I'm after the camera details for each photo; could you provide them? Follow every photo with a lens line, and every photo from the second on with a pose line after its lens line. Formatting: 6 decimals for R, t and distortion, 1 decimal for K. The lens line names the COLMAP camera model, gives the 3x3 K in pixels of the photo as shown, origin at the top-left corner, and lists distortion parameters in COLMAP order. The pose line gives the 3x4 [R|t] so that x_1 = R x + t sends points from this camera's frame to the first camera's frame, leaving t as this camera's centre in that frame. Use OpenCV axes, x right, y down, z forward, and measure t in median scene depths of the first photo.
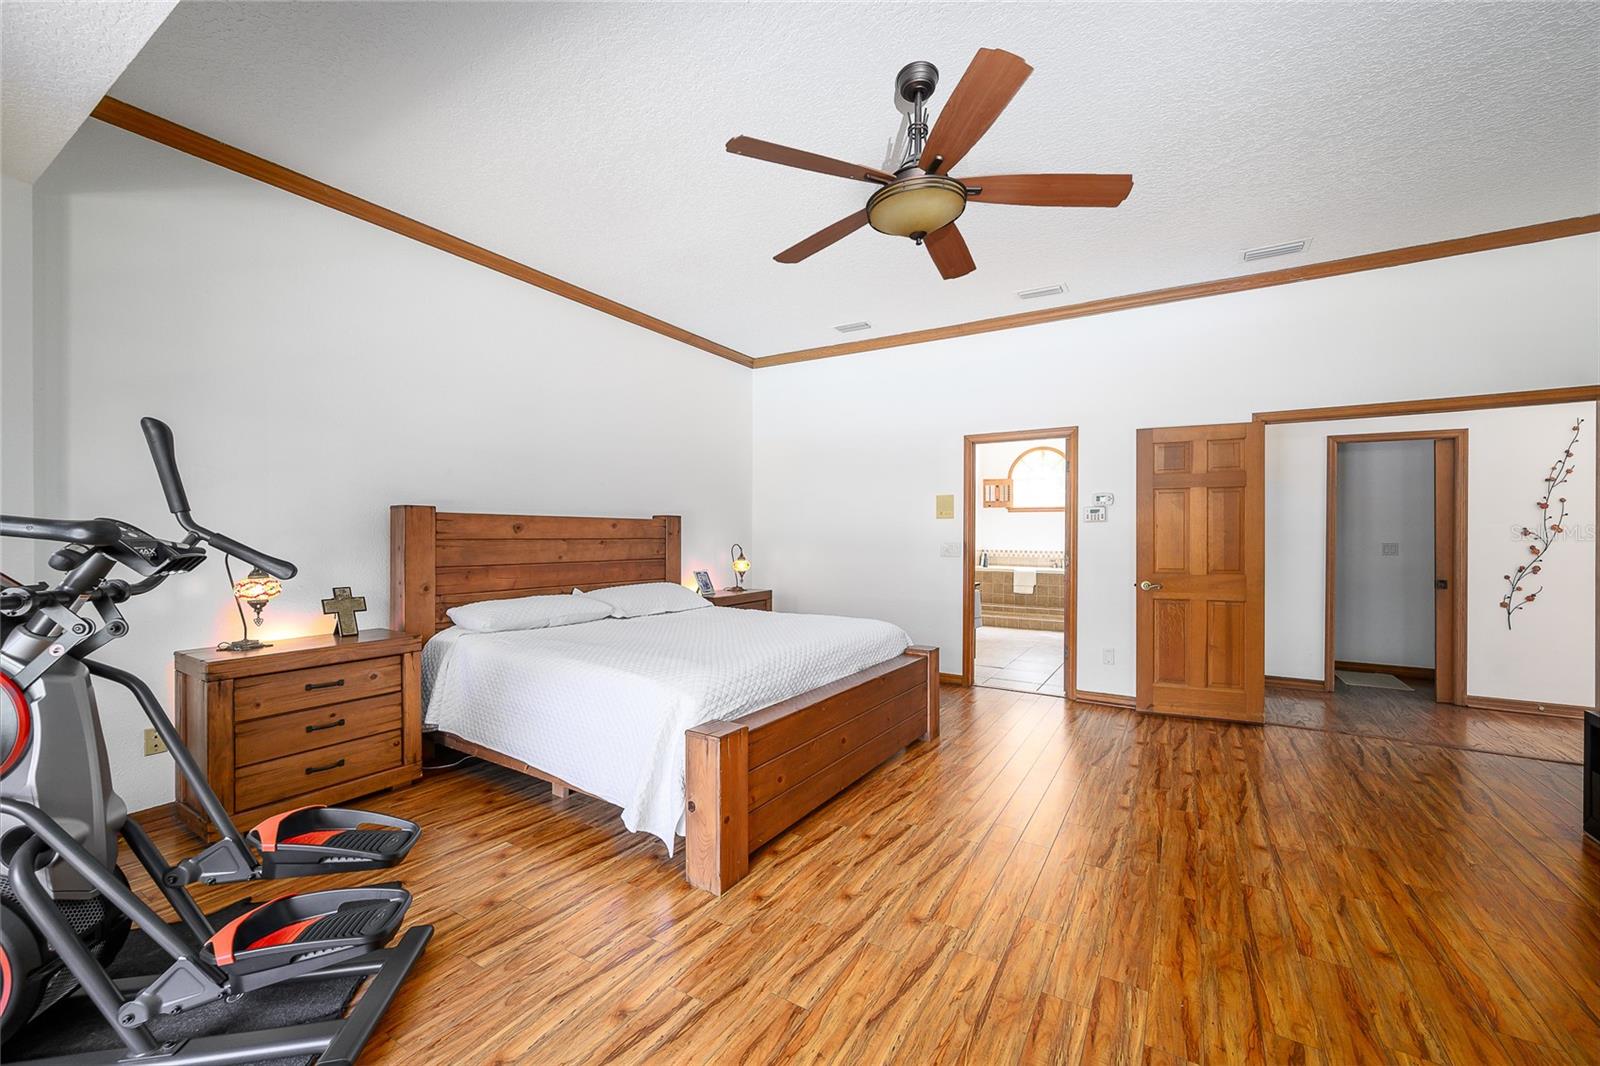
lens RADIAL K [[632.2, 0, 802.7], [0, 632.2, 536.9], [0, 0, 1]] dist [0.000517, 0.000242]
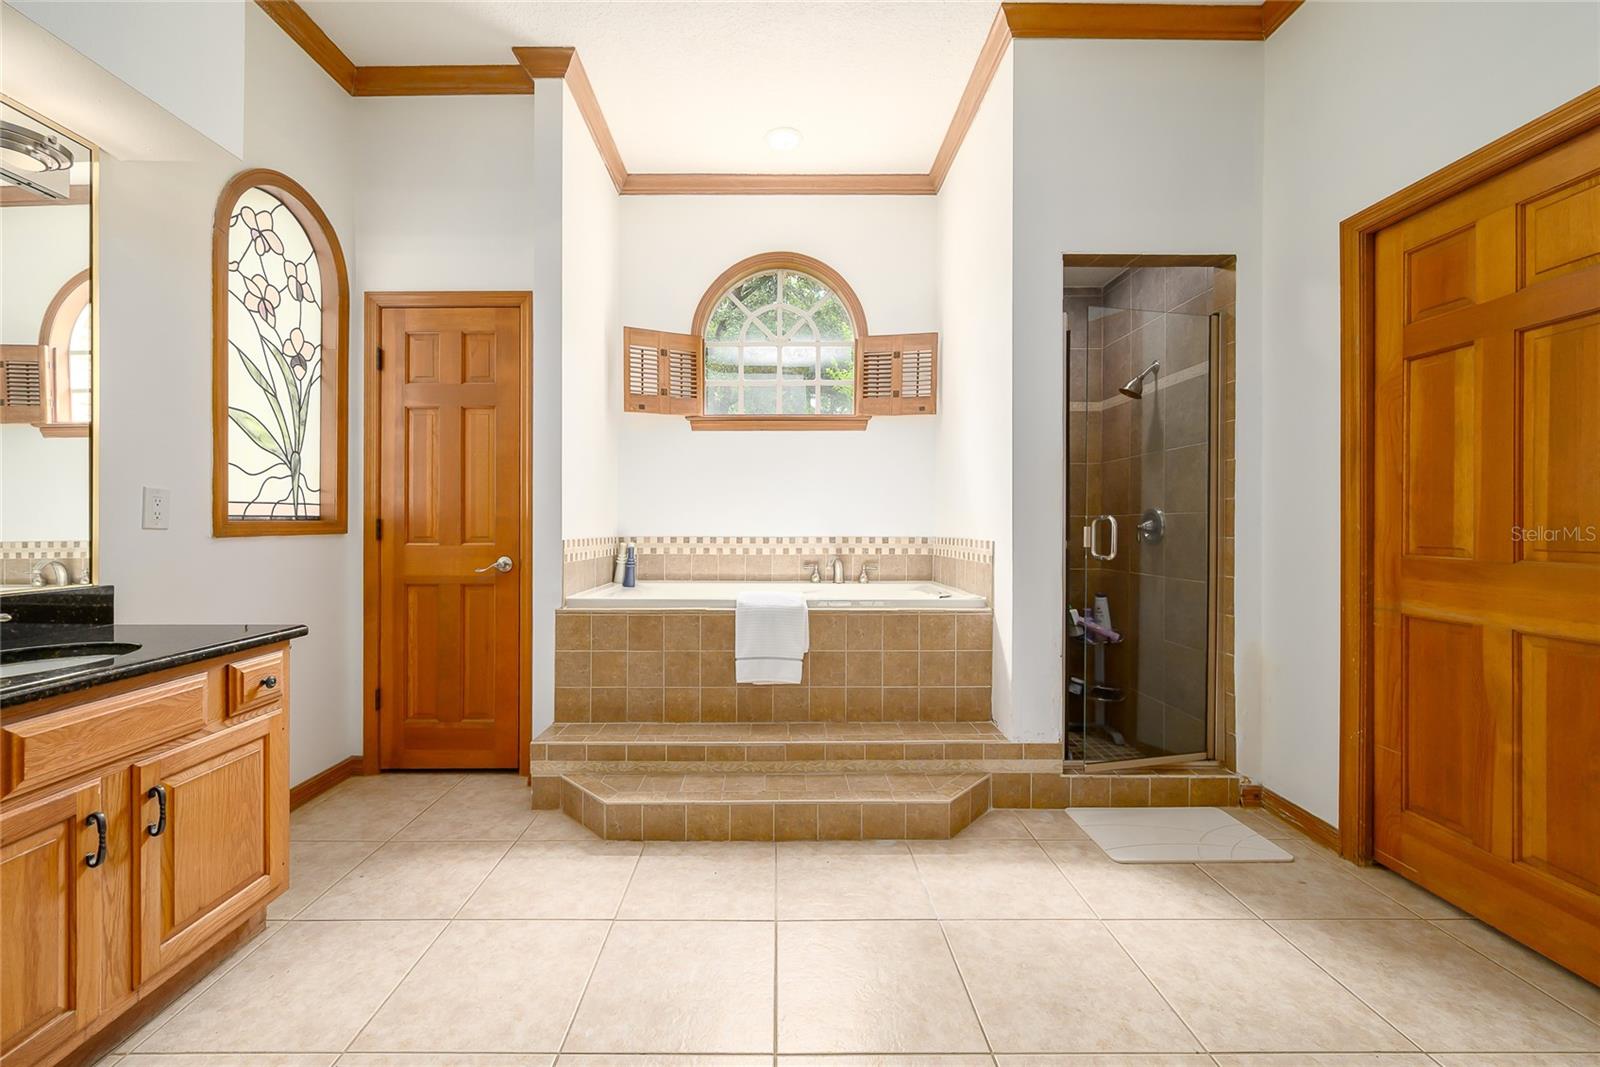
lens RADIAL K [[632.8, 0, 802.4], [0, 632.8, 524.3], [0, 0, 1]] dist [0.001555, 0.000099]
pose [[0.840713, -0.007250, 0.541432, 0.601612], [0.008661, 0.999962, -0.000059, 0.047857], [-0.541411, 0.004739, 0.840745, 2.186262]]
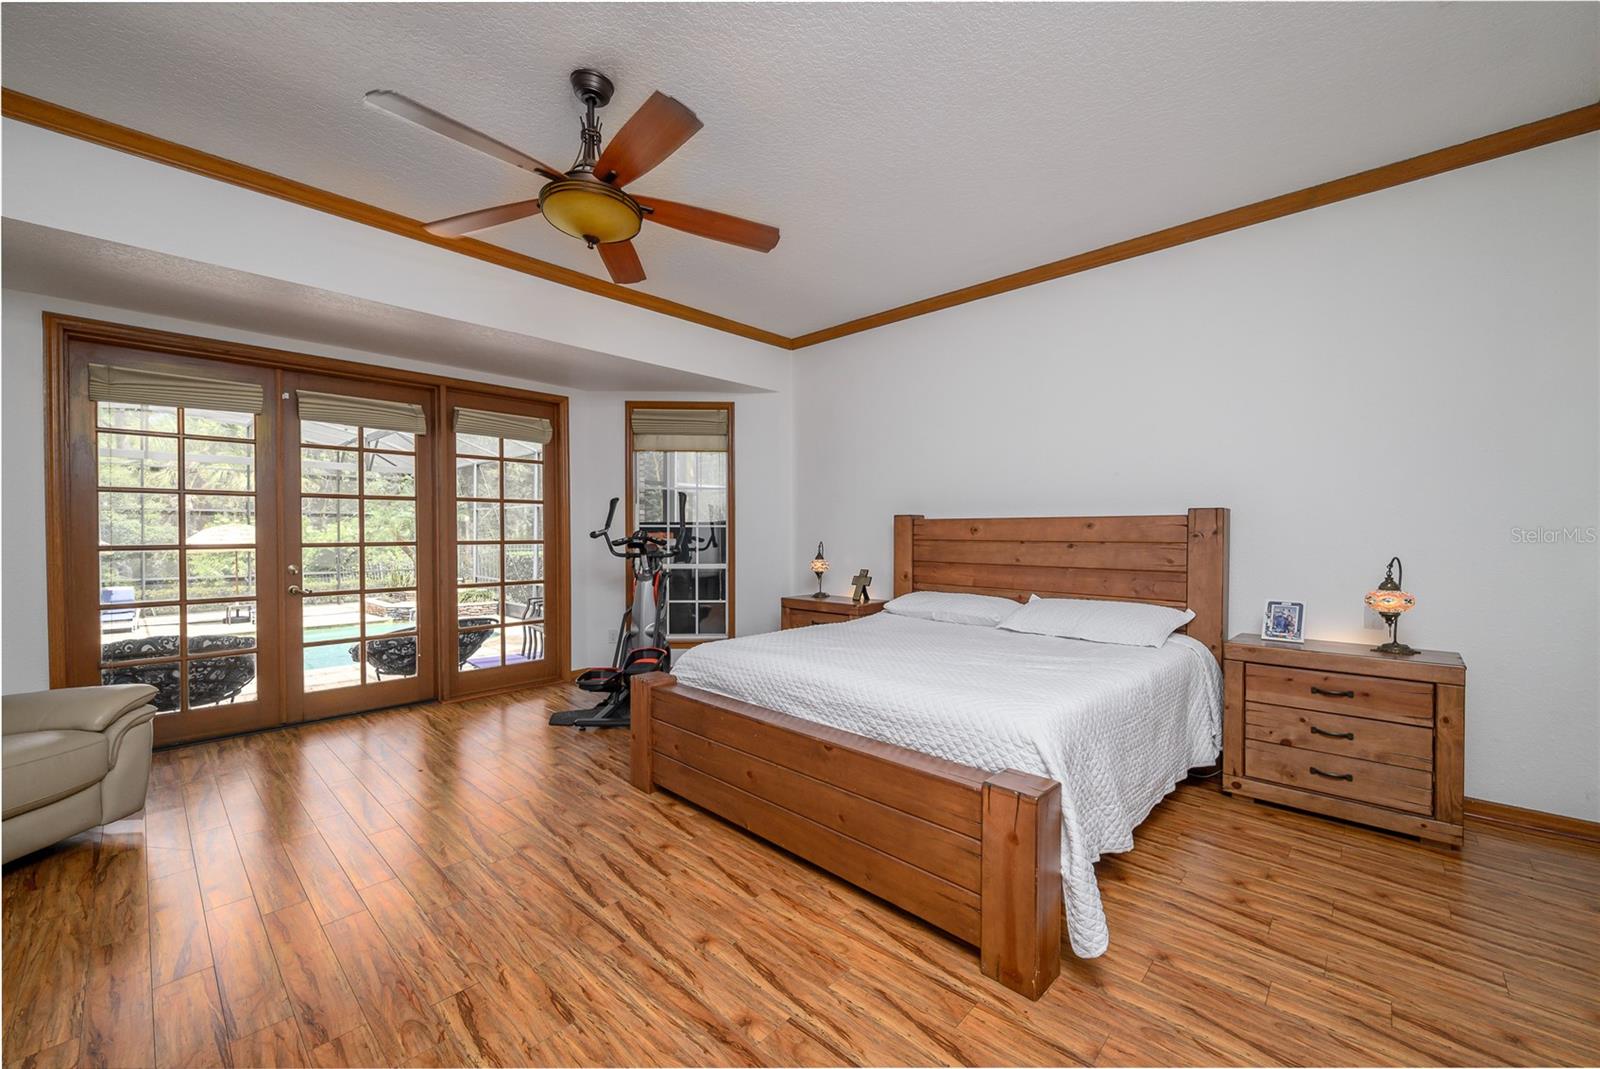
lens RADIAL K [[625.3, 0, 800.9], [0, 625.3, 538.6], [0, 0, 1]] dist [-0.000780, 0.000123]
pose [[-0.198403, 0.003363, -0.980115, 0.864421], [-0.007683, 0.999958, 0.004986, -0.003934], [0.980090, 0.008520, -0.198369, 1.205732]]
